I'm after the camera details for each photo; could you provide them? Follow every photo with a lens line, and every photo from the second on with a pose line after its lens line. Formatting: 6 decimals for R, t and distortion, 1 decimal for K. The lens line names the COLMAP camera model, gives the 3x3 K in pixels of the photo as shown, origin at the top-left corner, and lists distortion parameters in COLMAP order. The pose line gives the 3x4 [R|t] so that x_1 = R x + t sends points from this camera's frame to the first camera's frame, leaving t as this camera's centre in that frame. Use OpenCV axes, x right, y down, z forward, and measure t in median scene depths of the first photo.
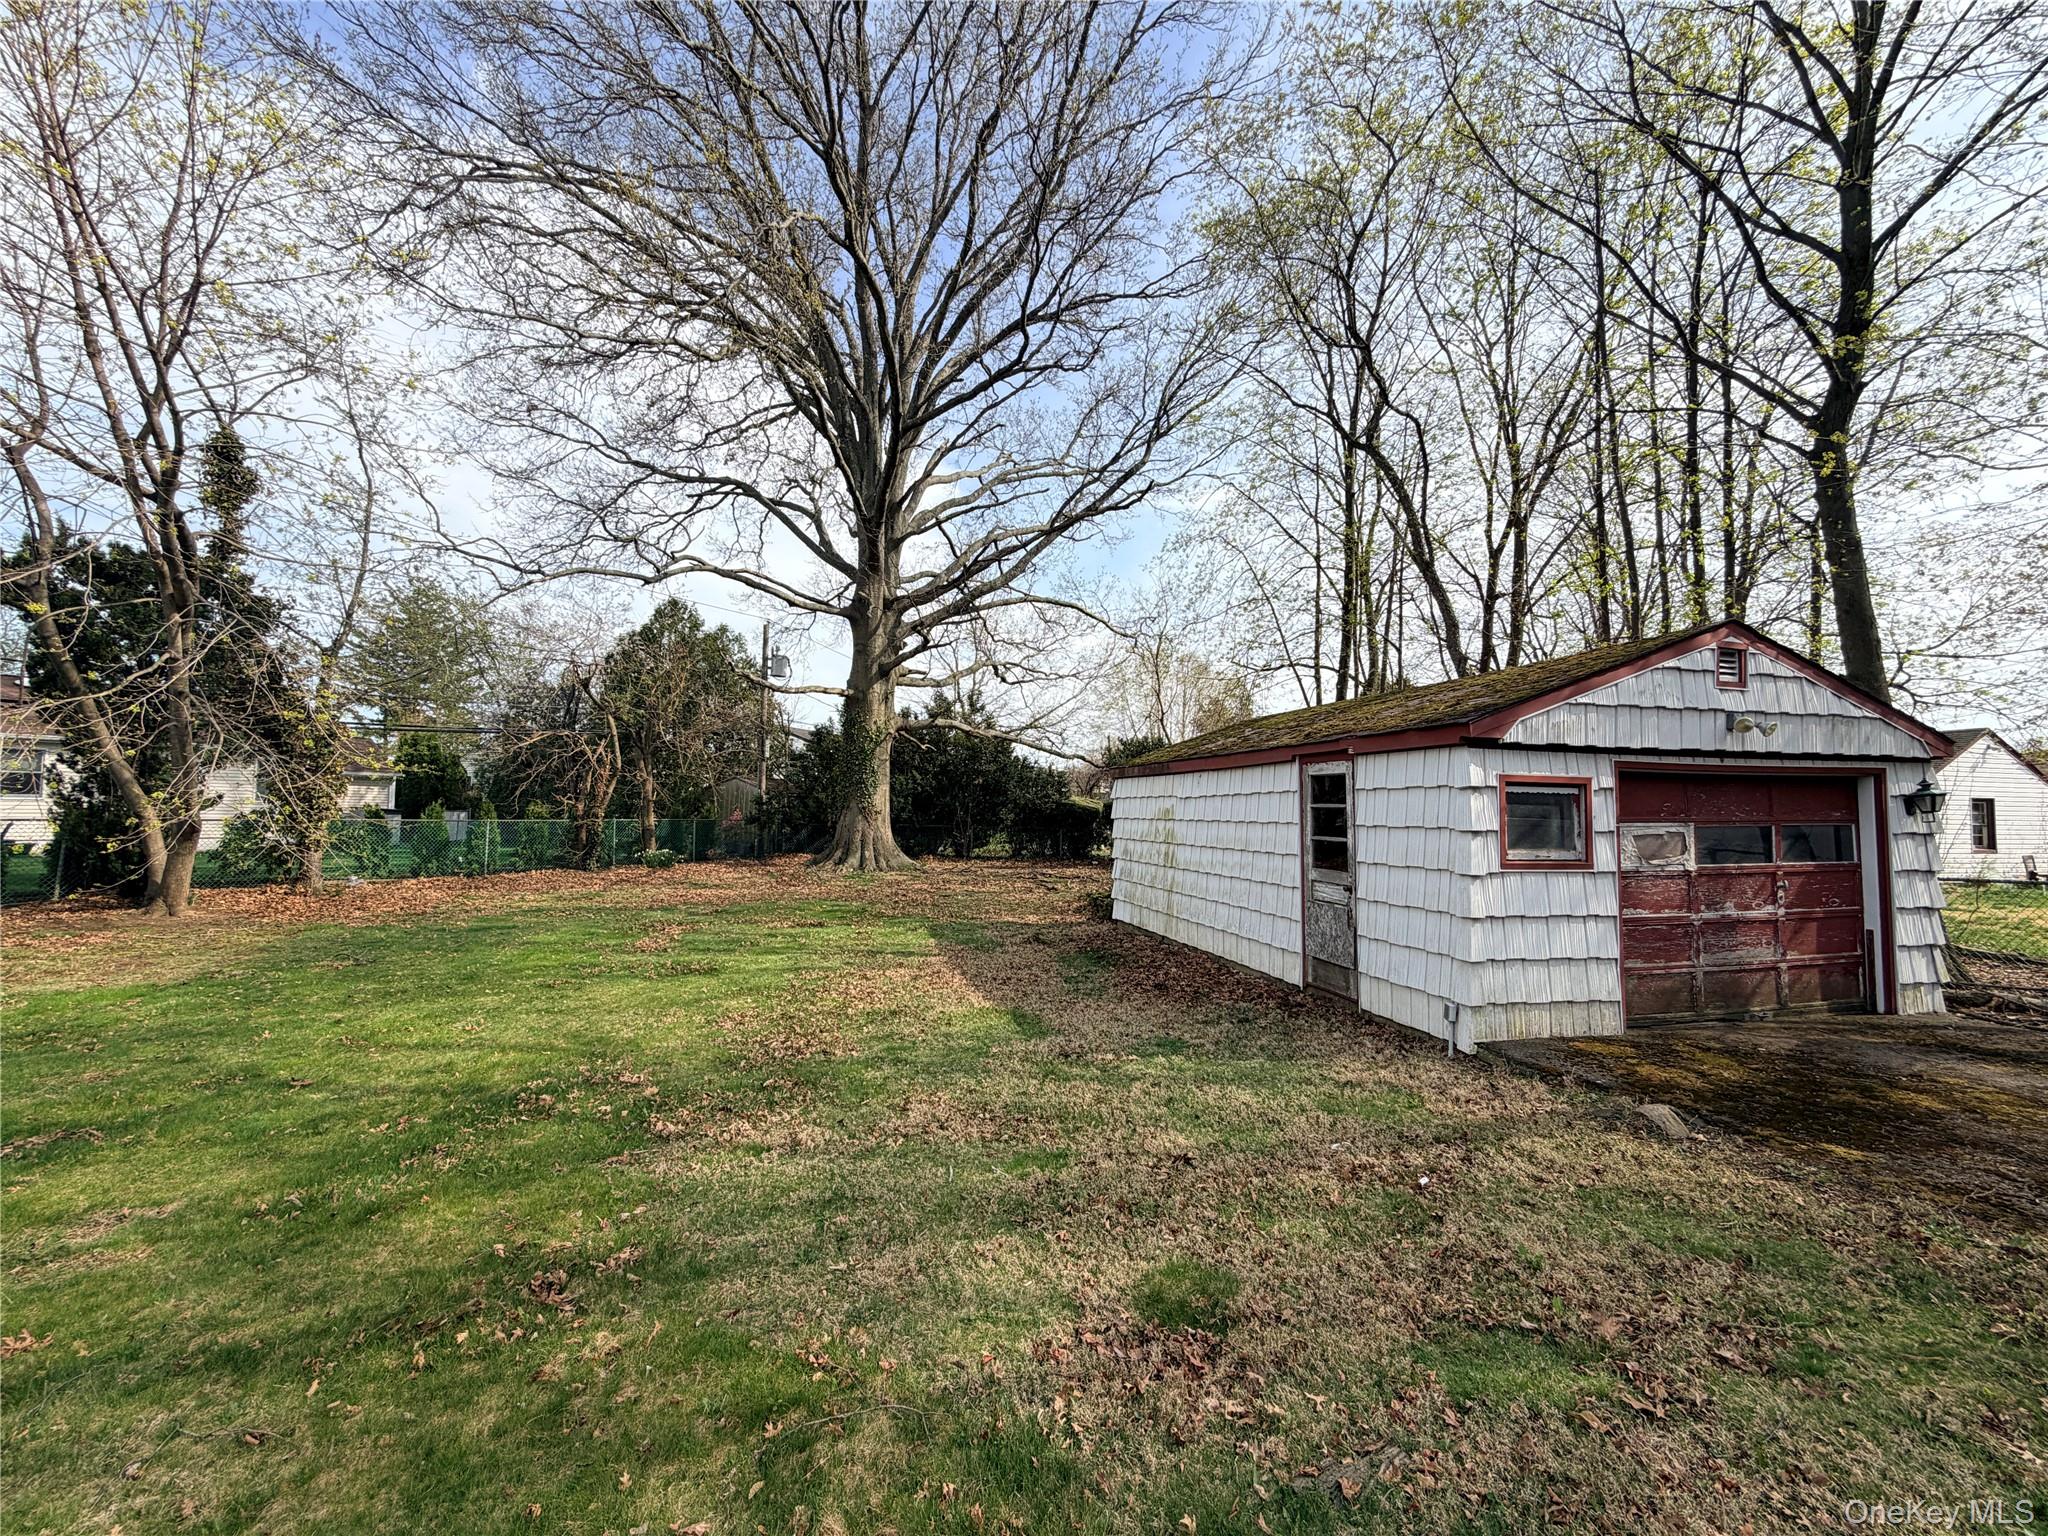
lens RADIAL K [[815.2, 0, 1017.9], [0, 815.2, 771.9], [0, 0, 1]] dist [-0.002943, -0.000004]
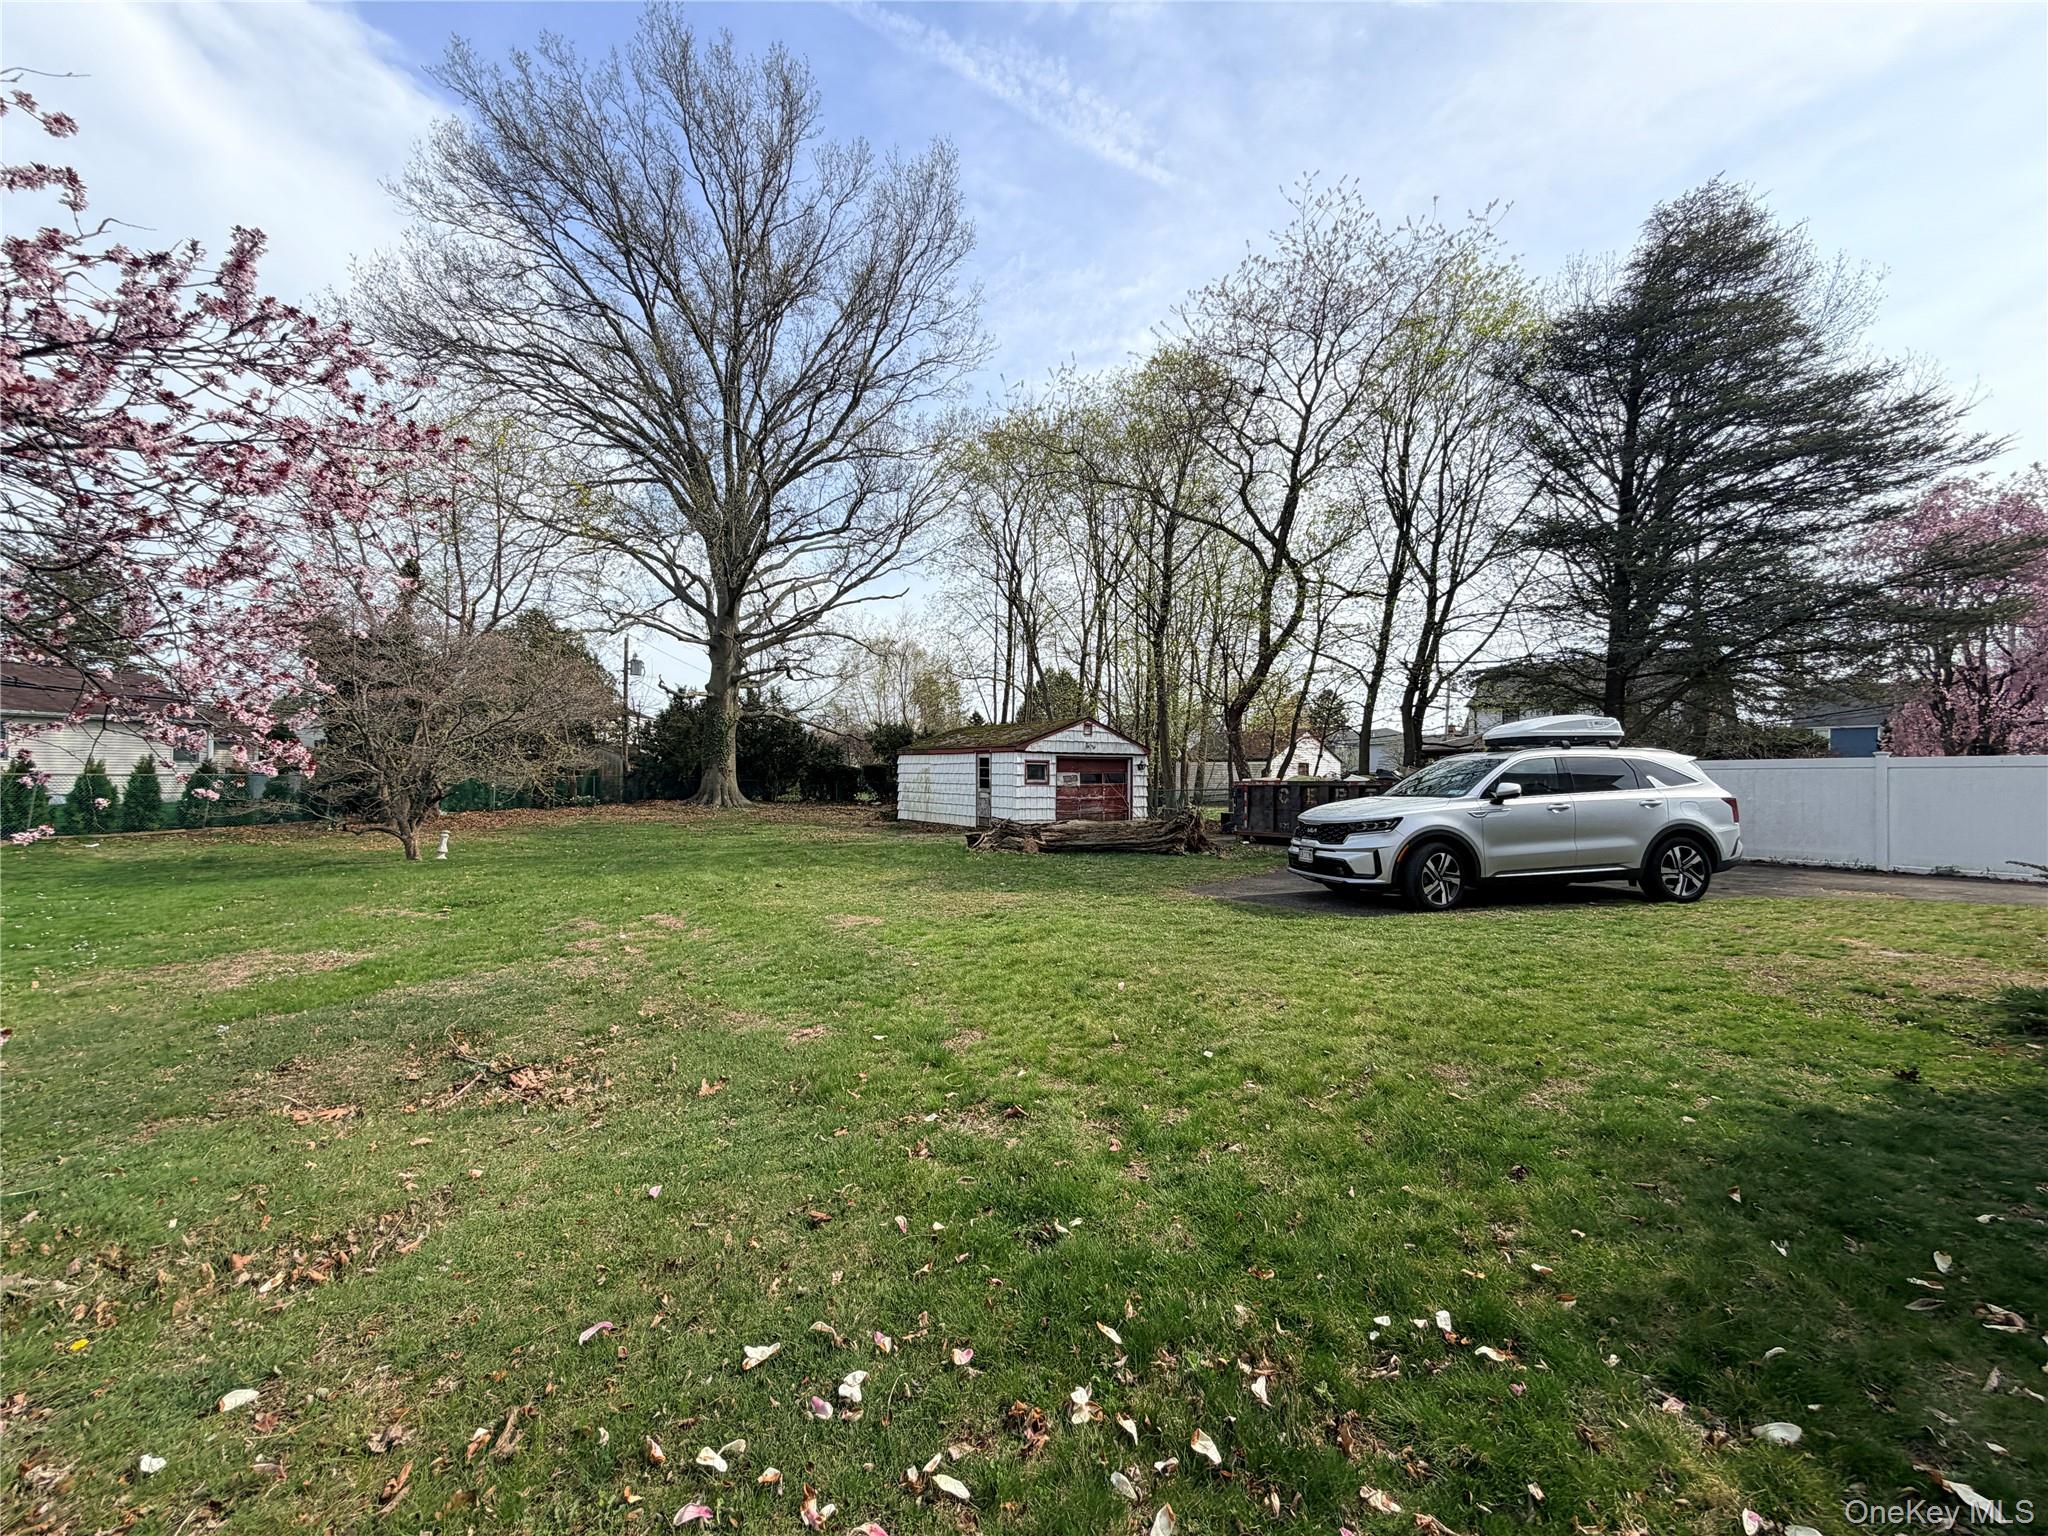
lens RADIAL K [[815.2, 0, 1022.3], [0, 815.2, 767.8], [0, 0, 1]] dist [-0.002943, -0.000004]
pose [[0.936086, -0.001902, 0.351766, -0.565181], [-0.013980, 0.998994, 0.042604, -0.090504], [-0.351493, -0.044799, 0.935118, -1.917270]]
